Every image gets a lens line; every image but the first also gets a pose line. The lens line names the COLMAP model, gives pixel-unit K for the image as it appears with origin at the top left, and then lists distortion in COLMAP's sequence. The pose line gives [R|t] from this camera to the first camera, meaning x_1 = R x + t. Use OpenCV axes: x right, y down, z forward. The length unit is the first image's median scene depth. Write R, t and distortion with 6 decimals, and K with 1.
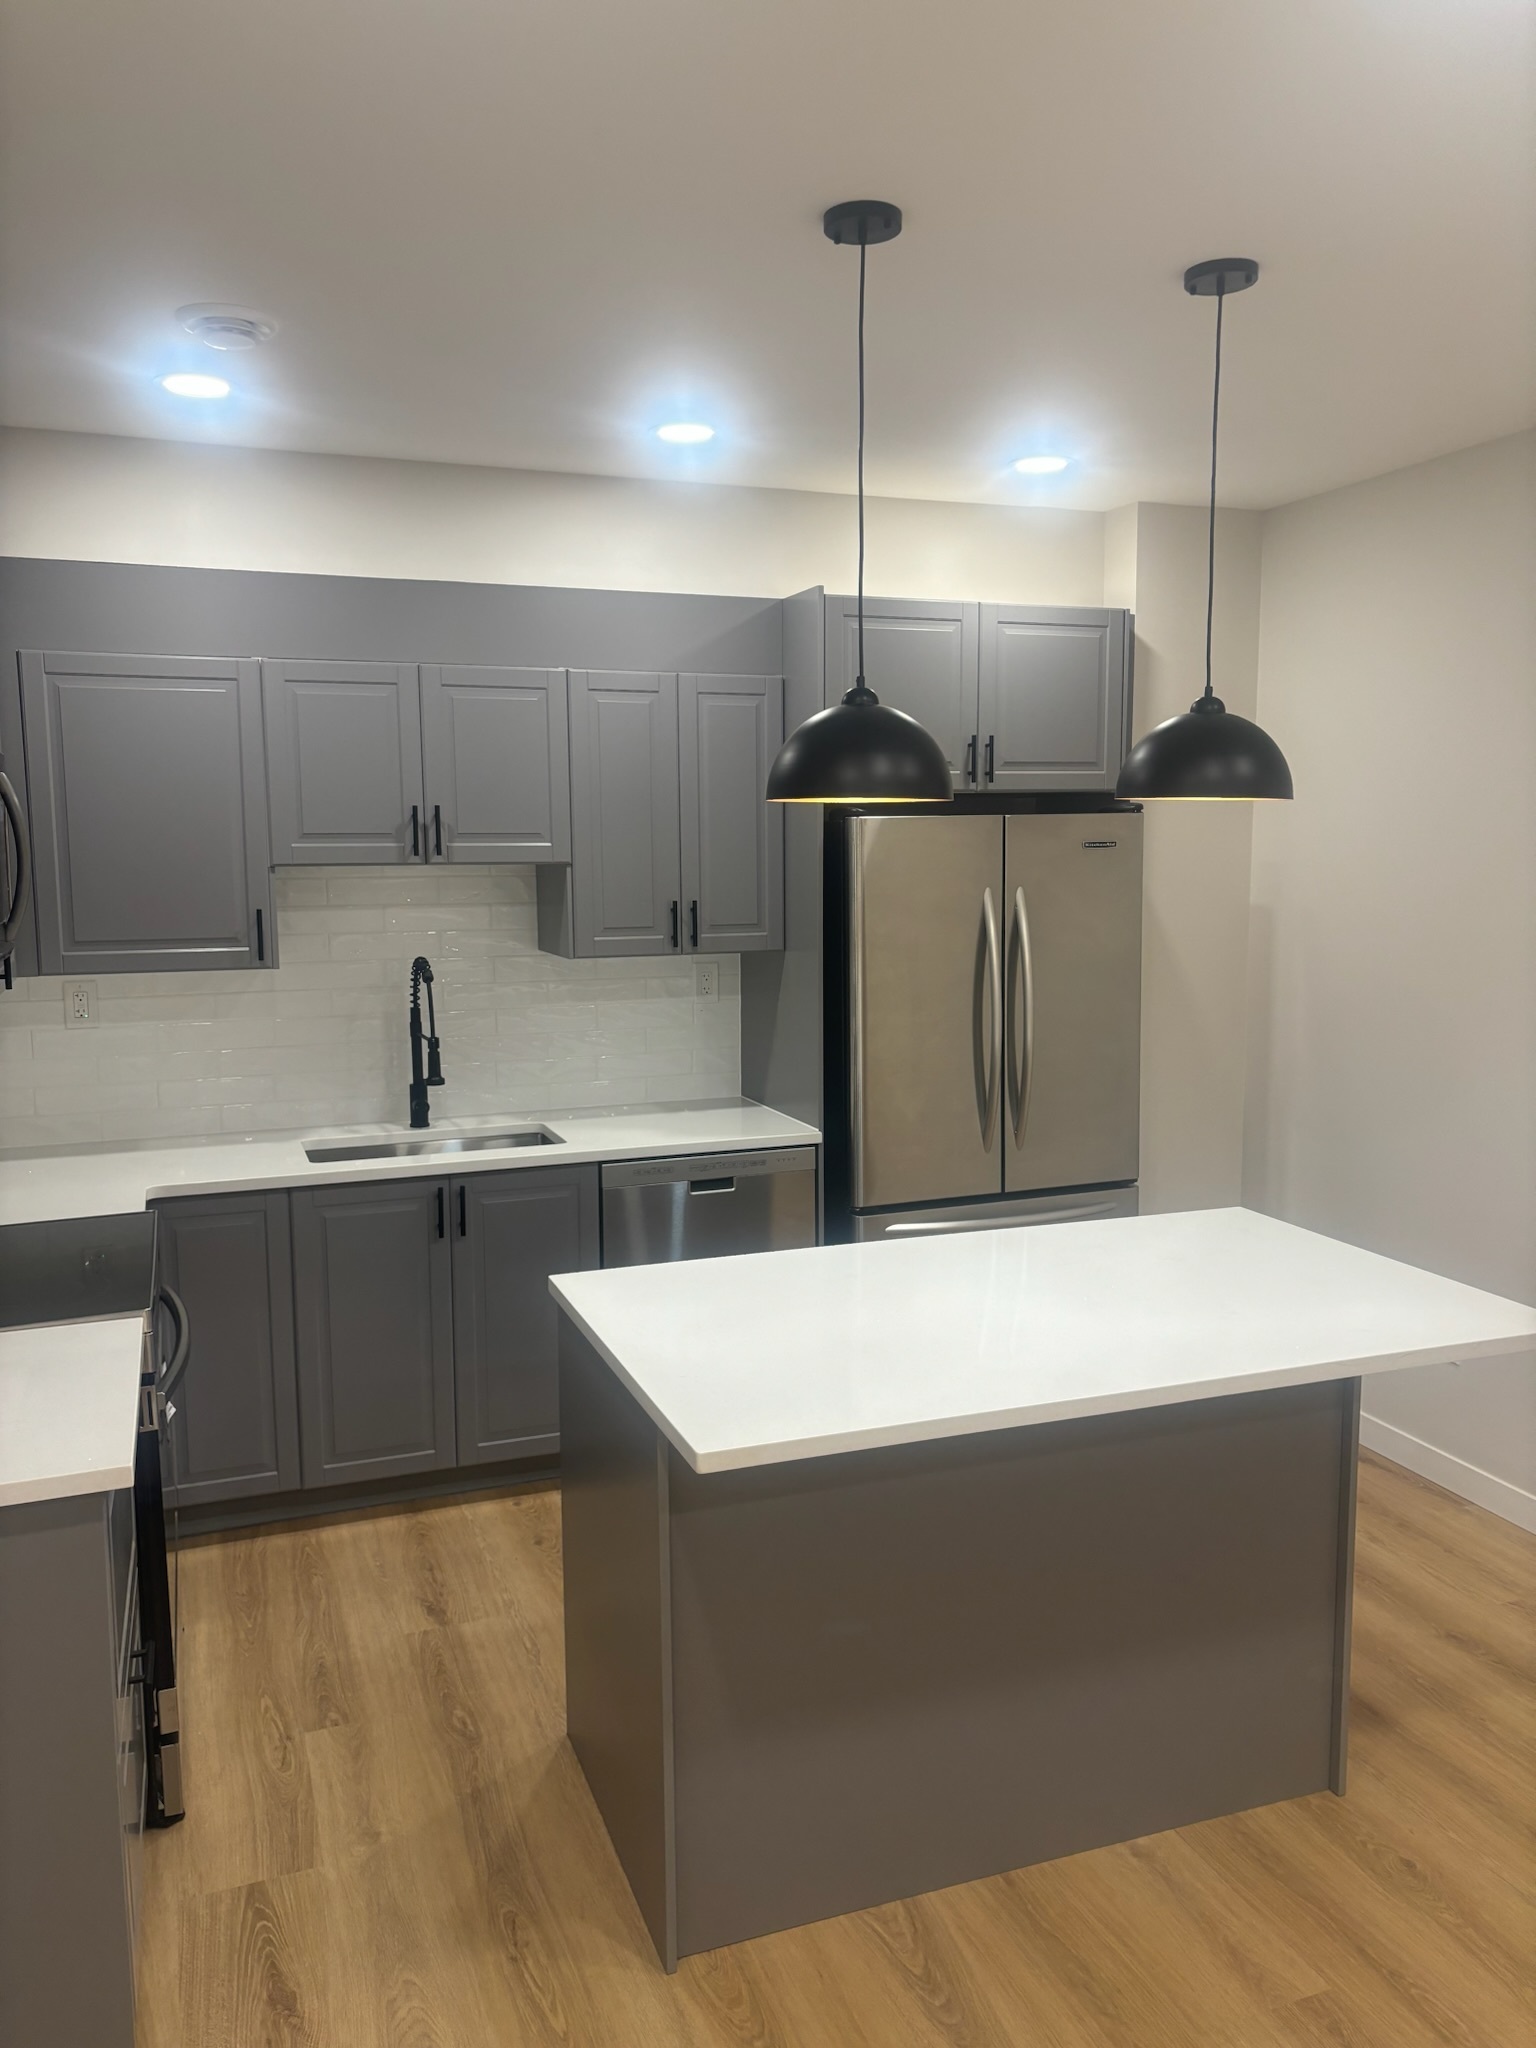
lens RADIAL K [[1551.3, 0, 770.4], [0, 1551.3, 1033.4], [0, 0, 1]] dist [0.049567, -0.049558]
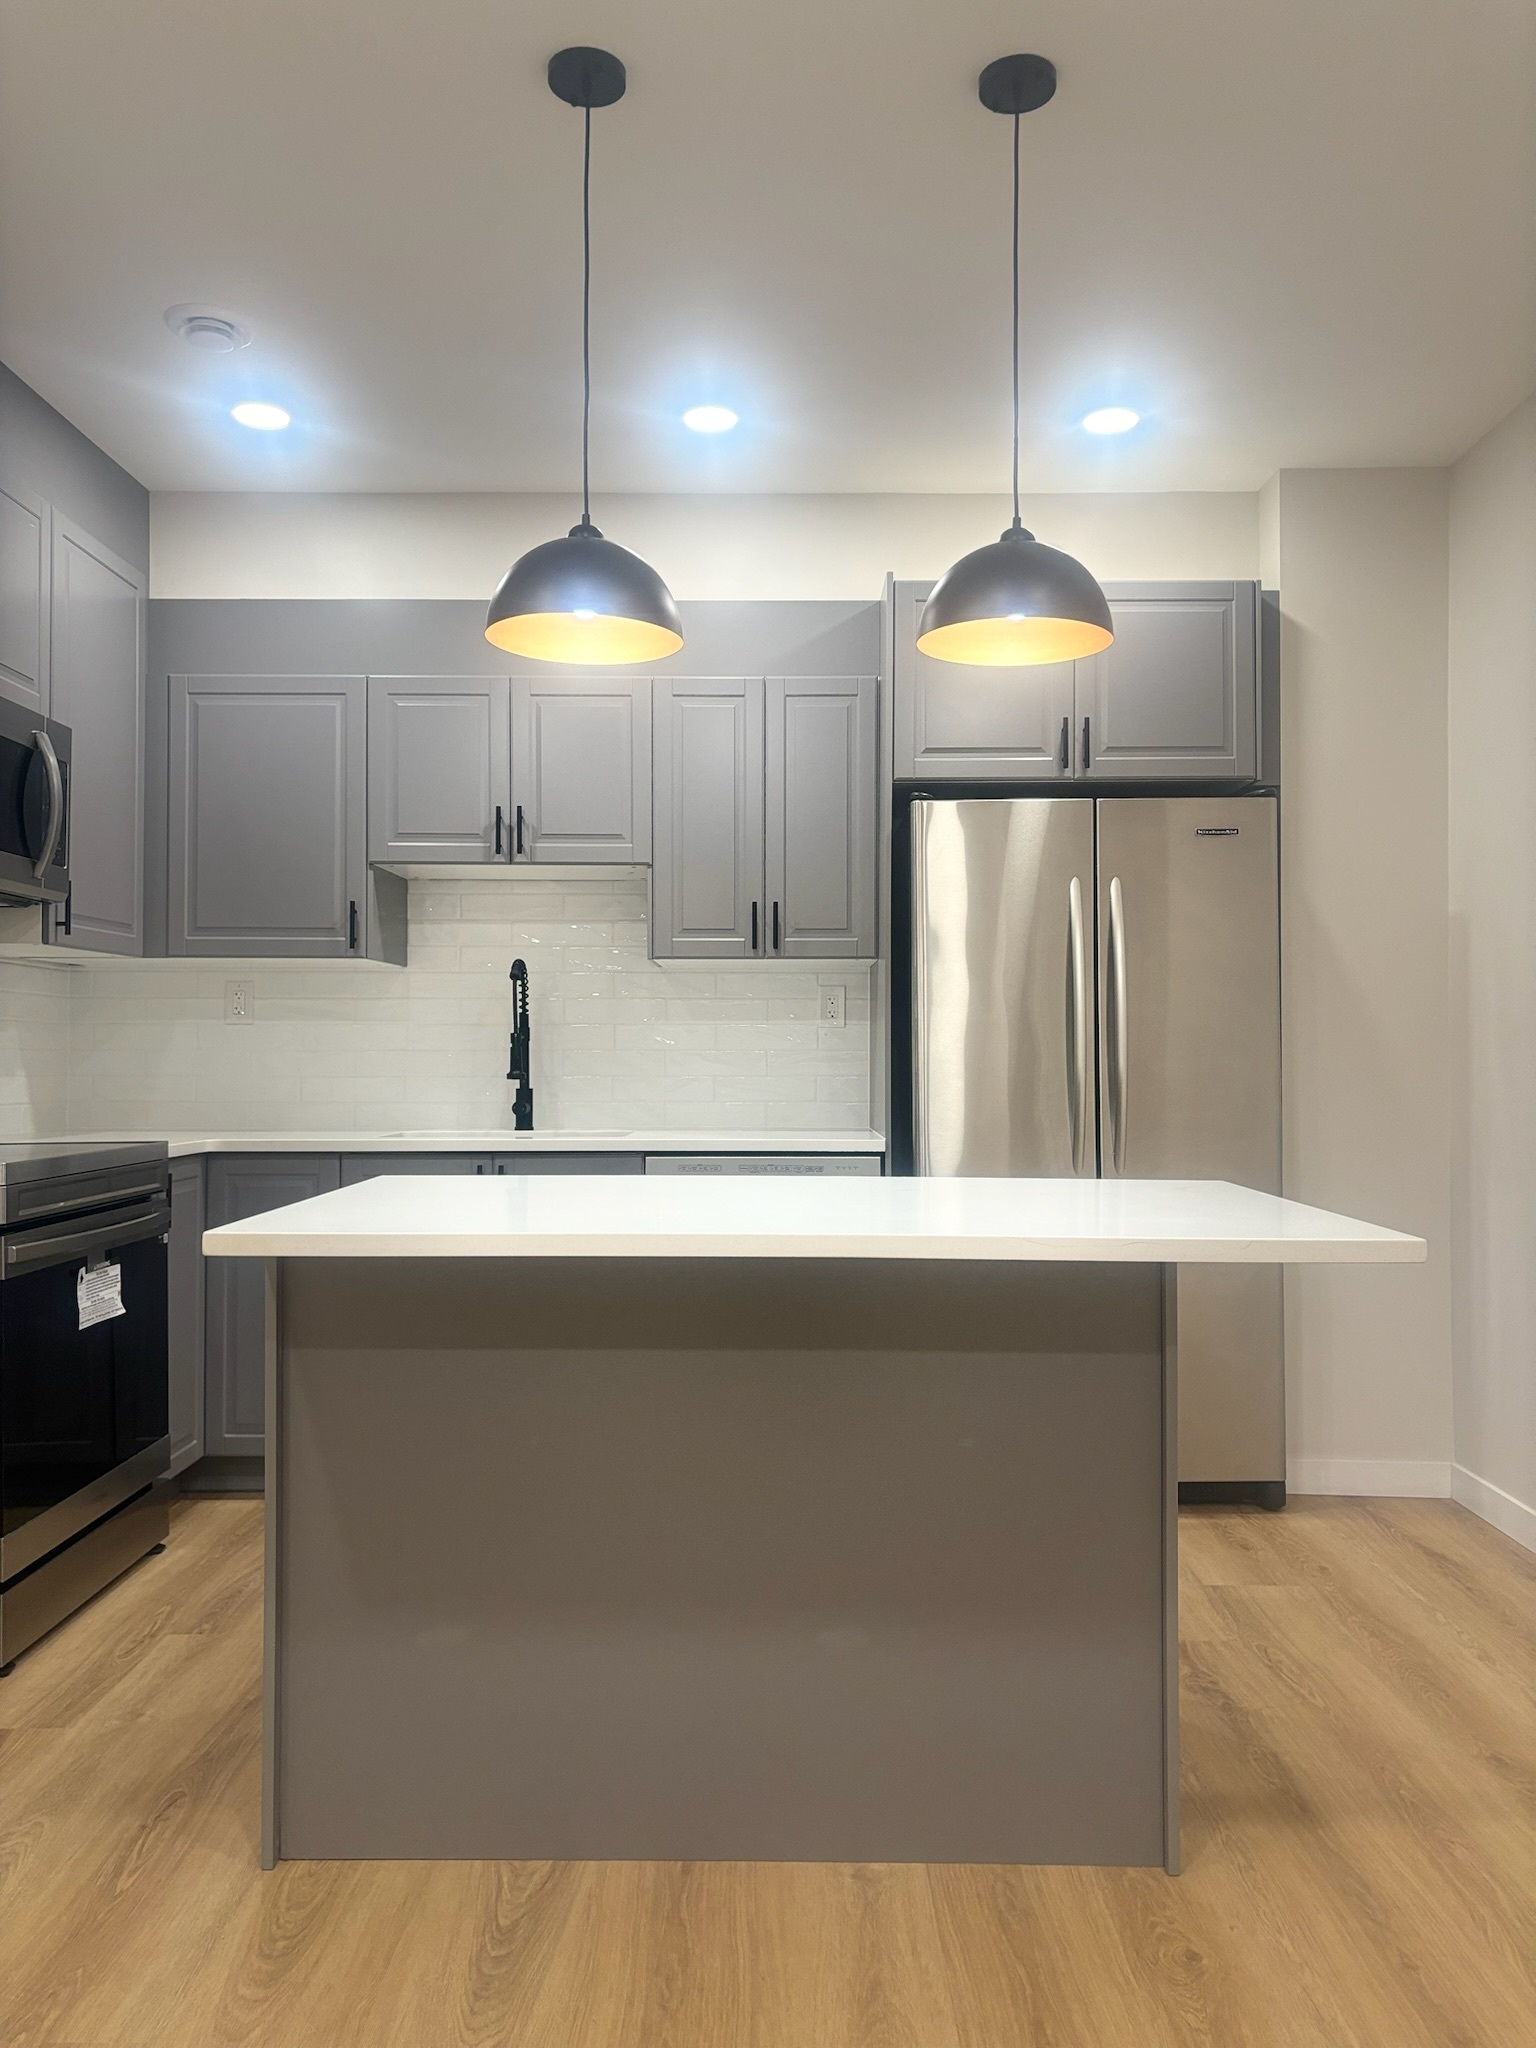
lens RADIAL K [[1551.3, 0, 775.2], [0, 1551.3, 1026.8], [0, 0, 1]] dist [0.049567, -0.049558]
pose [[0.934552, 0.000868, -0.355827, 0.327908], [-0.051705, 0.989715, -0.133386, 0.134641], [0.352051, 0.143054, 0.924984, 0.116024]]
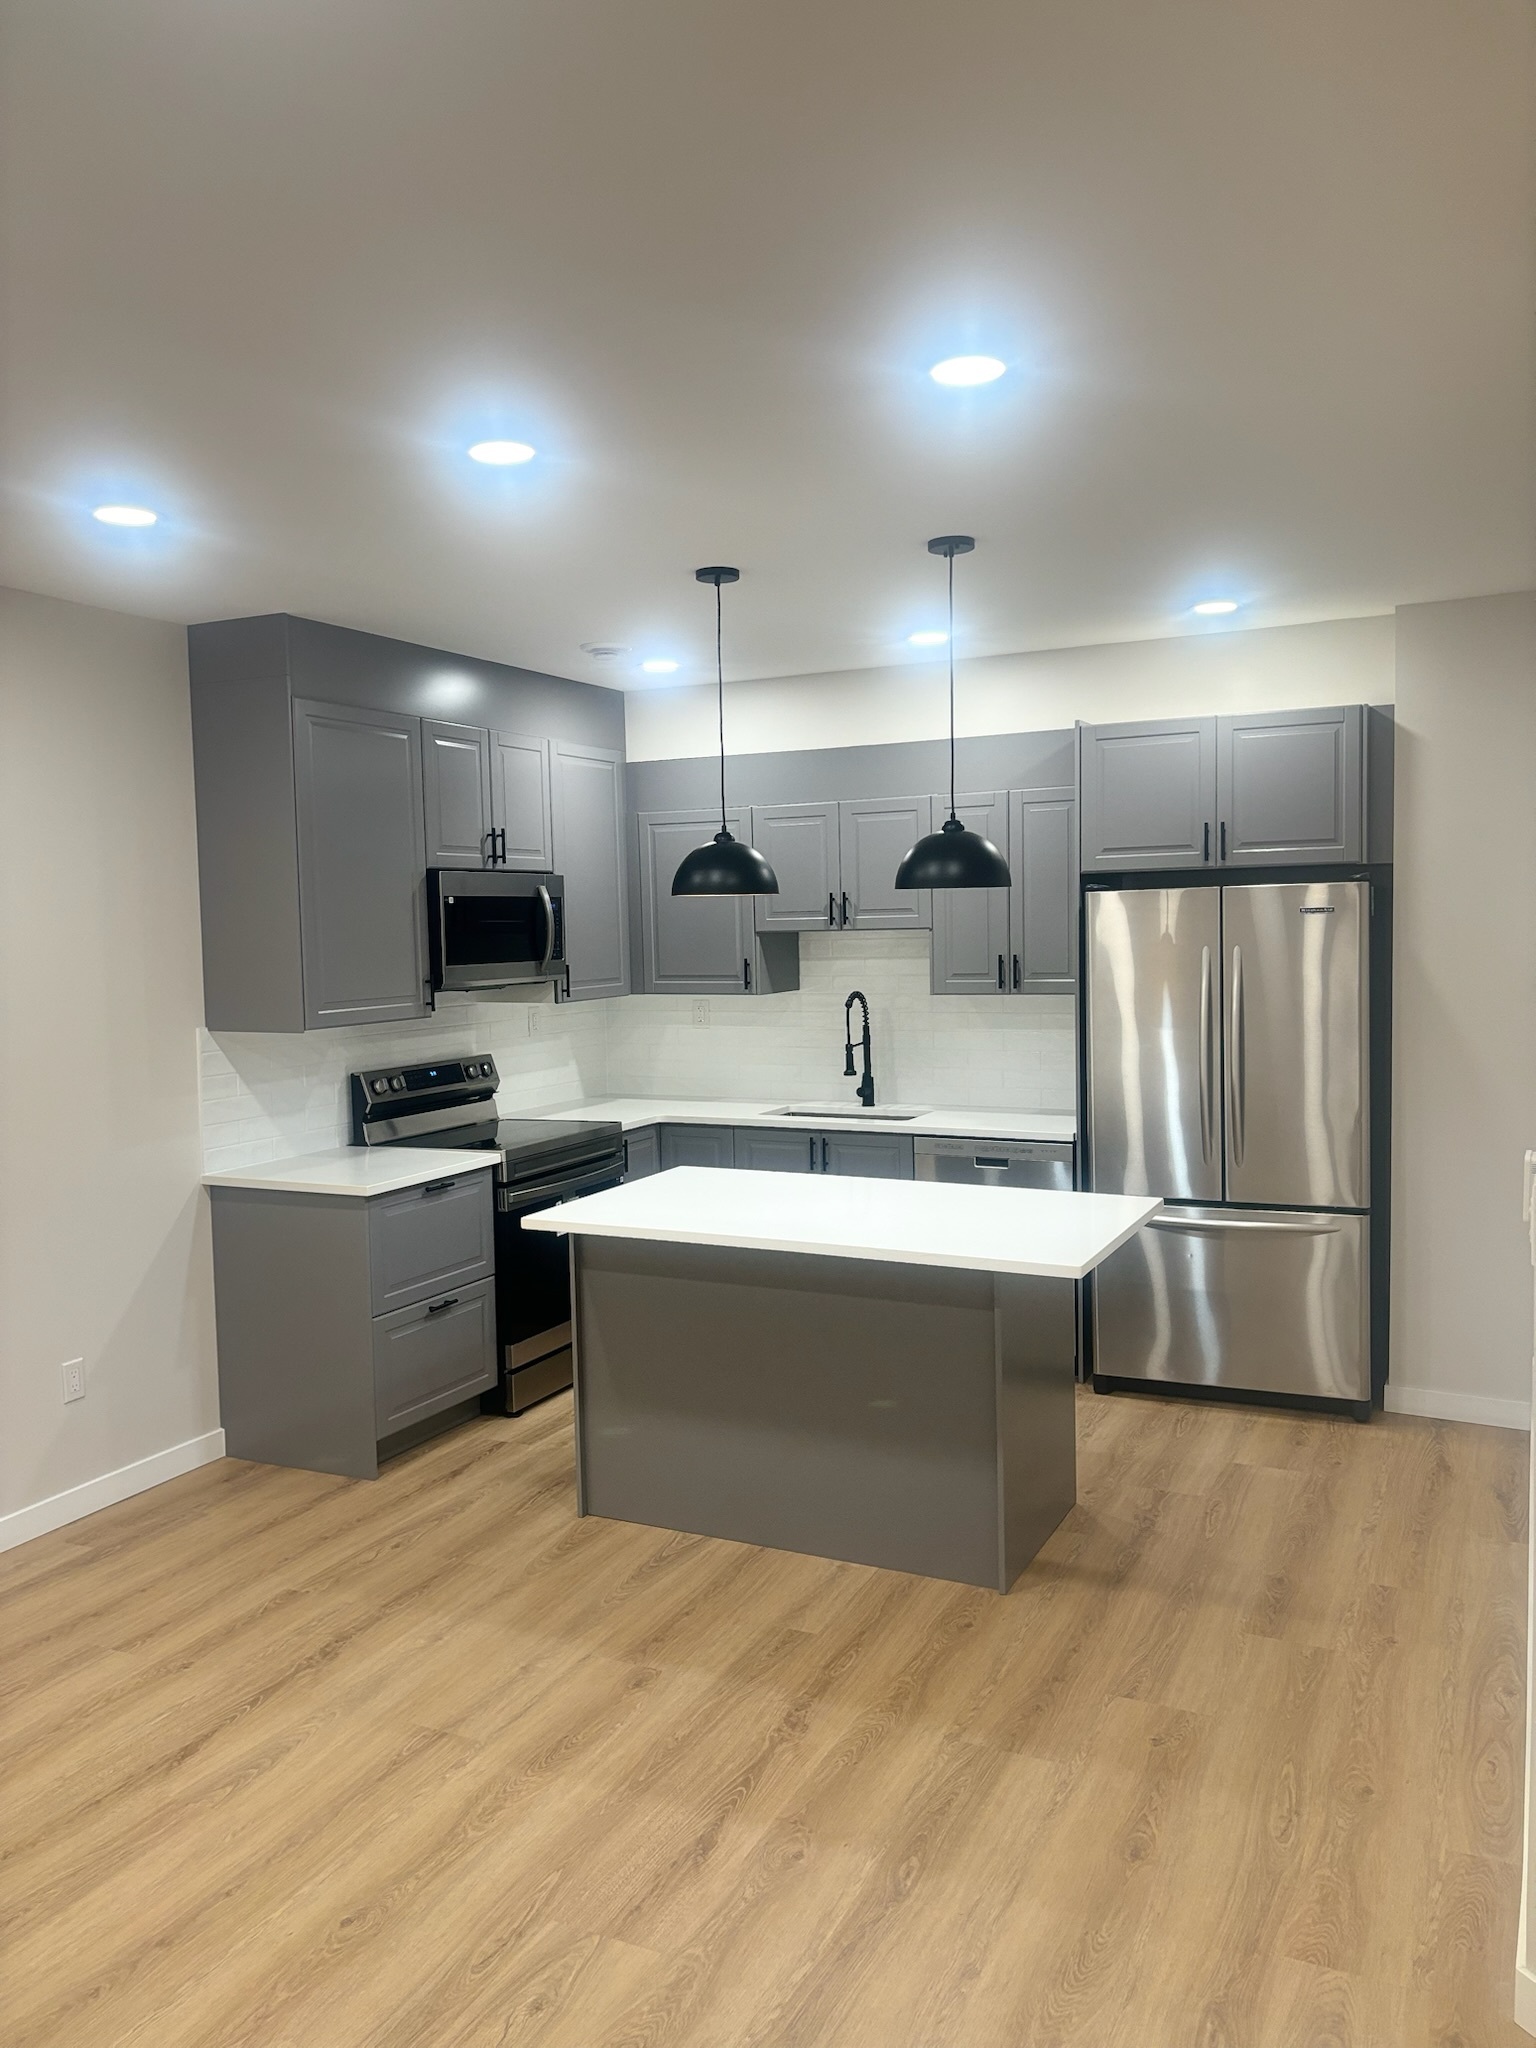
lens RADIAL K [[1551.3, 0, 769.6], [0, 1551.3, 1025.3], [0, 0, 1]] dist [0.049567, -0.049558]
pose [[0.684622, 0.041214, -0.727732, 0.874392], [-0.073204, 0.997240, -0.012390, 0.009494], [0.725213, 0.061756, 0.685749, -0.095709]]
